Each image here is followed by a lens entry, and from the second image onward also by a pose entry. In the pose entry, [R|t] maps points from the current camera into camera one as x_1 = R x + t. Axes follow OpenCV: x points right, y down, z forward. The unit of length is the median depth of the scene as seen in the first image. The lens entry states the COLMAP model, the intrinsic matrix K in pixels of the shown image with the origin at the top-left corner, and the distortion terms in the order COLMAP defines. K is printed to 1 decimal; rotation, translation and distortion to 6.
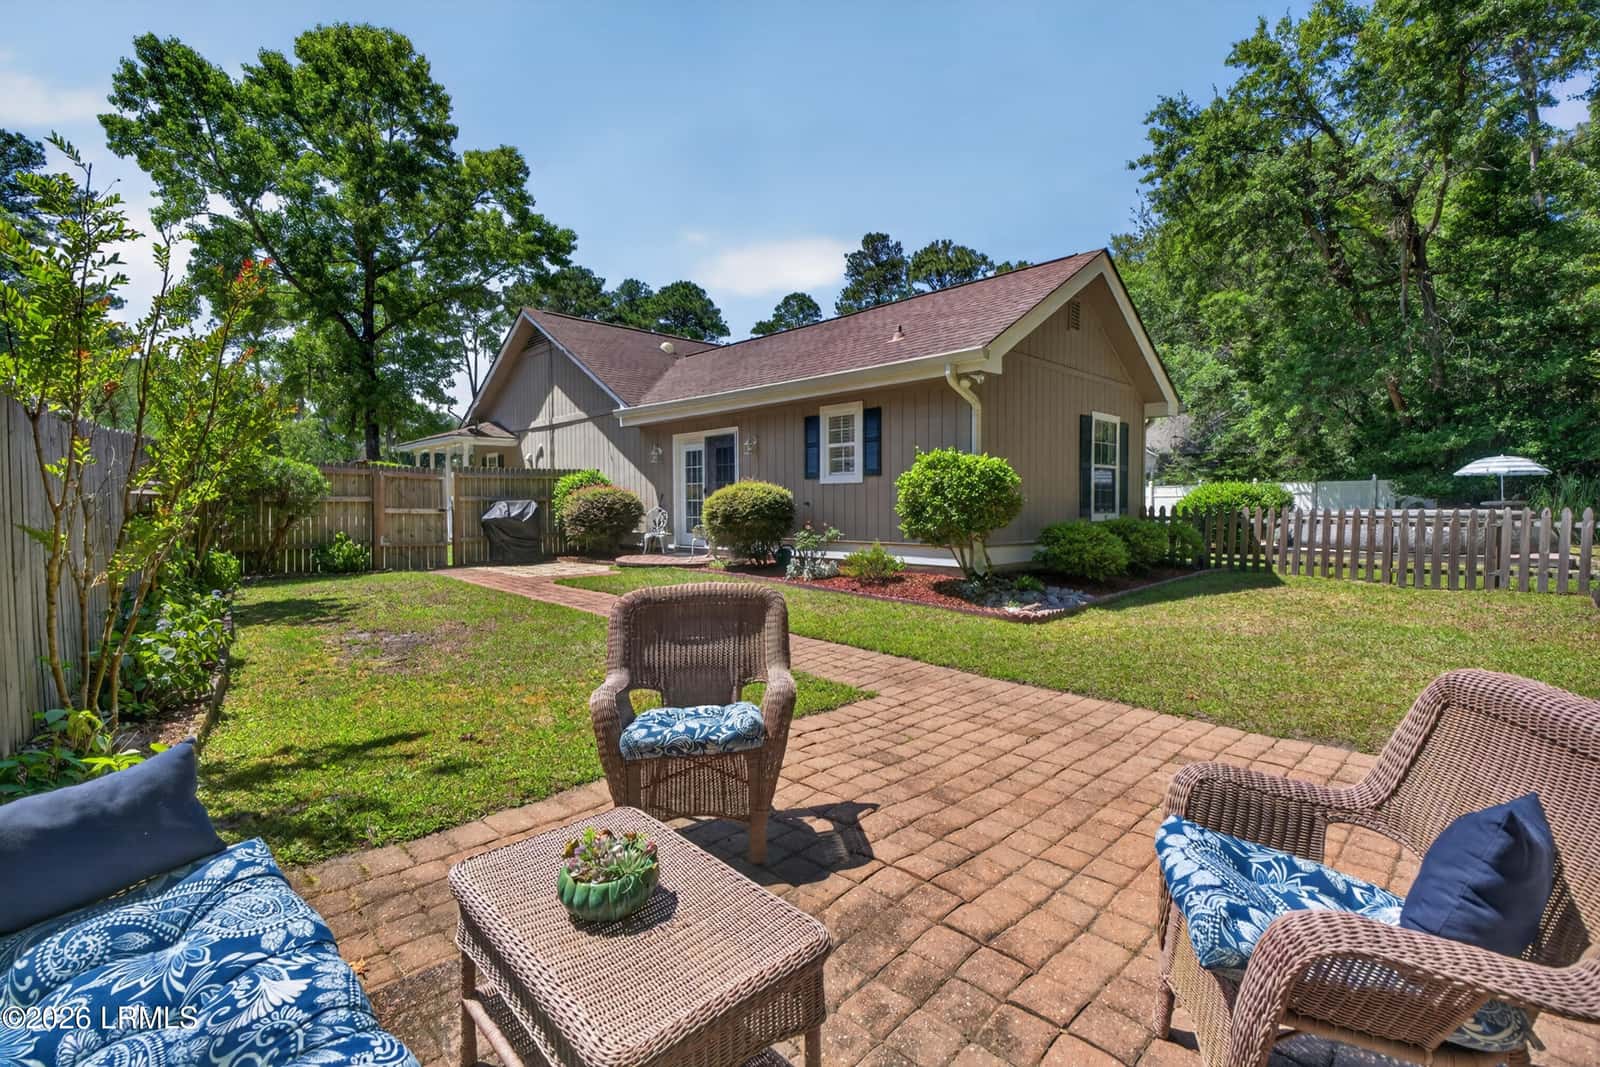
lens RADIAL K [[730.4, 0, 796.5], [0, 730.4, 532.7], [0, 0, 1]] dist [-0.000481, -0.000820]
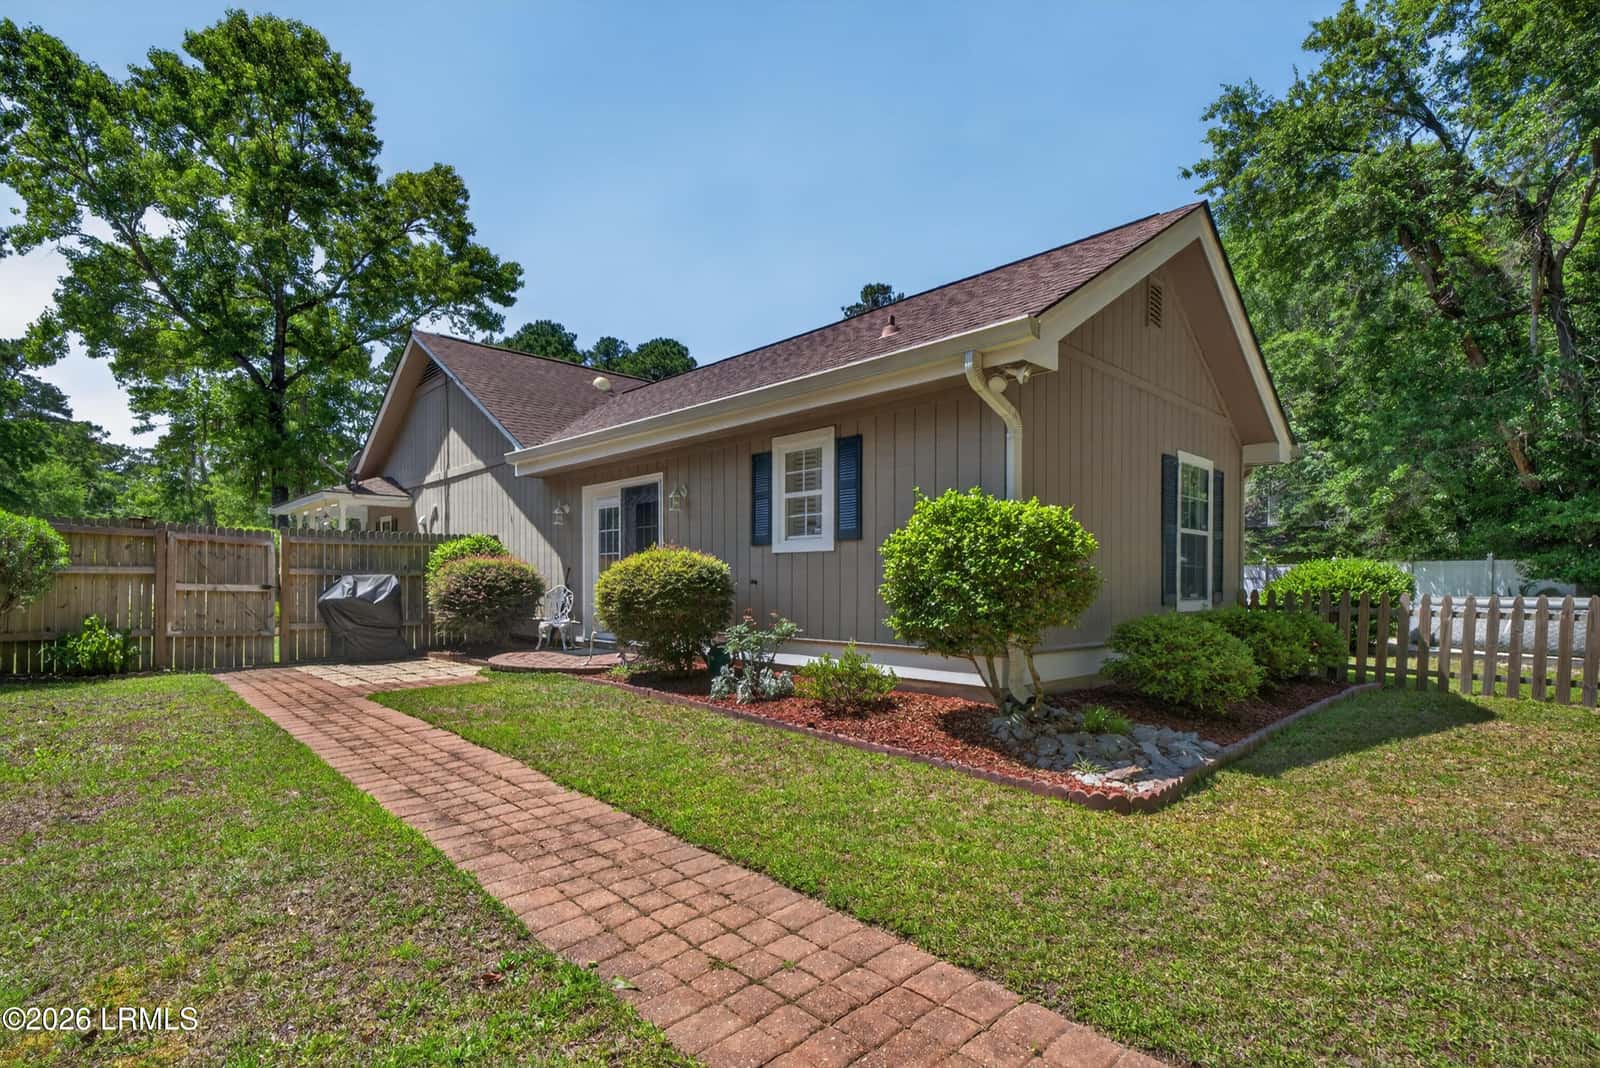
lens RADIAL K [[730.4, 0, 773.5], [0, 730.4, 586.6], [0, 0, 1]] dist [-0.000481, -0.000820]
pose [[0.999250, 0.009063, -0.037656, 0.037634], [-0.010390, 0.999326, -0.035200, -0.007789], [0.037312, 0.035565, 0.998671, 0.210482]]
